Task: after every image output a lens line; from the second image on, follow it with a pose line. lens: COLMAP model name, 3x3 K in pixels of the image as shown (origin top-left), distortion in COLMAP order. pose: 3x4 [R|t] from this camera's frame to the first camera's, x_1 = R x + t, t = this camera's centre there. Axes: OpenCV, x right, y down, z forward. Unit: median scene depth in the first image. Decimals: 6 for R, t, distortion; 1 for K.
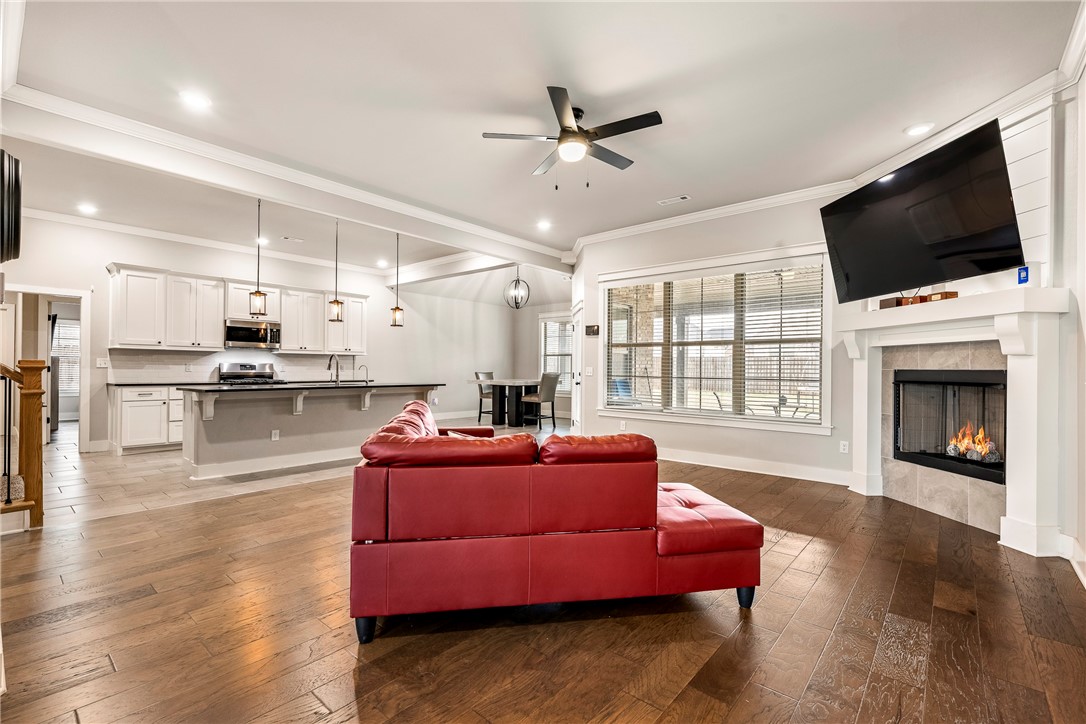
lens RADIAL K [[492.3, 0, 543.0], [0, 492.3, 362.0], [0, 0, 1]] dist [0.000143, 0.000072]
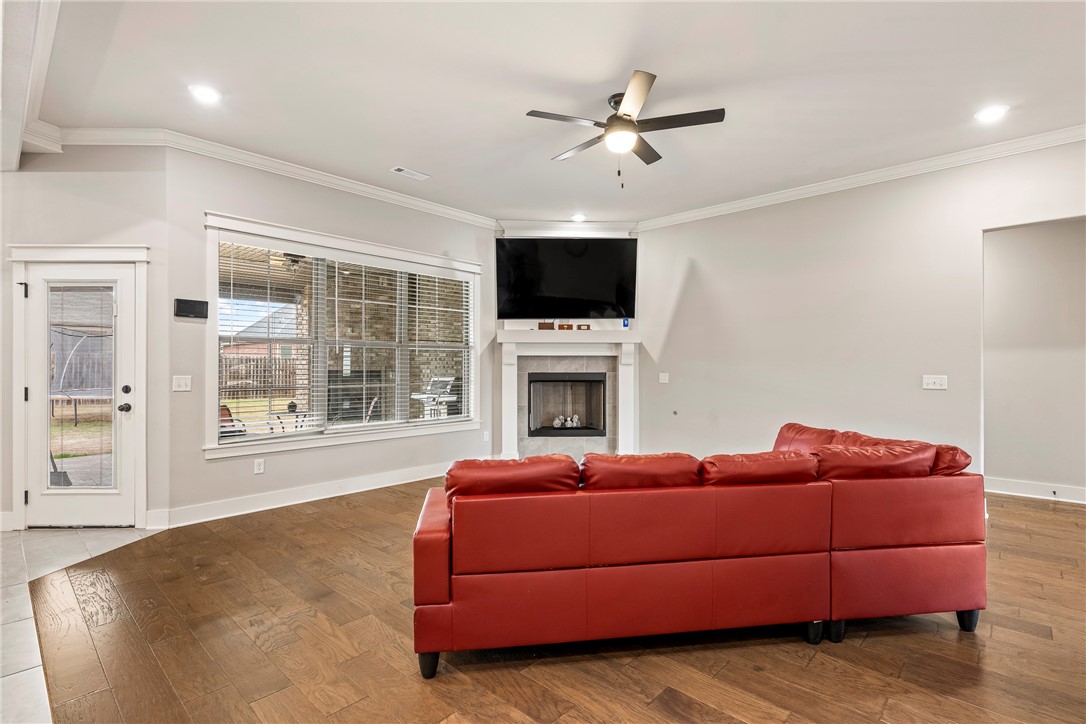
lens RADIAL K [[506.9, 0, 540.9], [0, 506.9, 364.9], [0, 0, 1]] dist [-0.000288, -0.000076]
pose [[0.040743, -0.008755, 0.999131, -0.722461], [-0.015114, 0.999842, 0.009378, -0.020590], [-0.999055, -0.015483, 0.040605, 0.920624]]
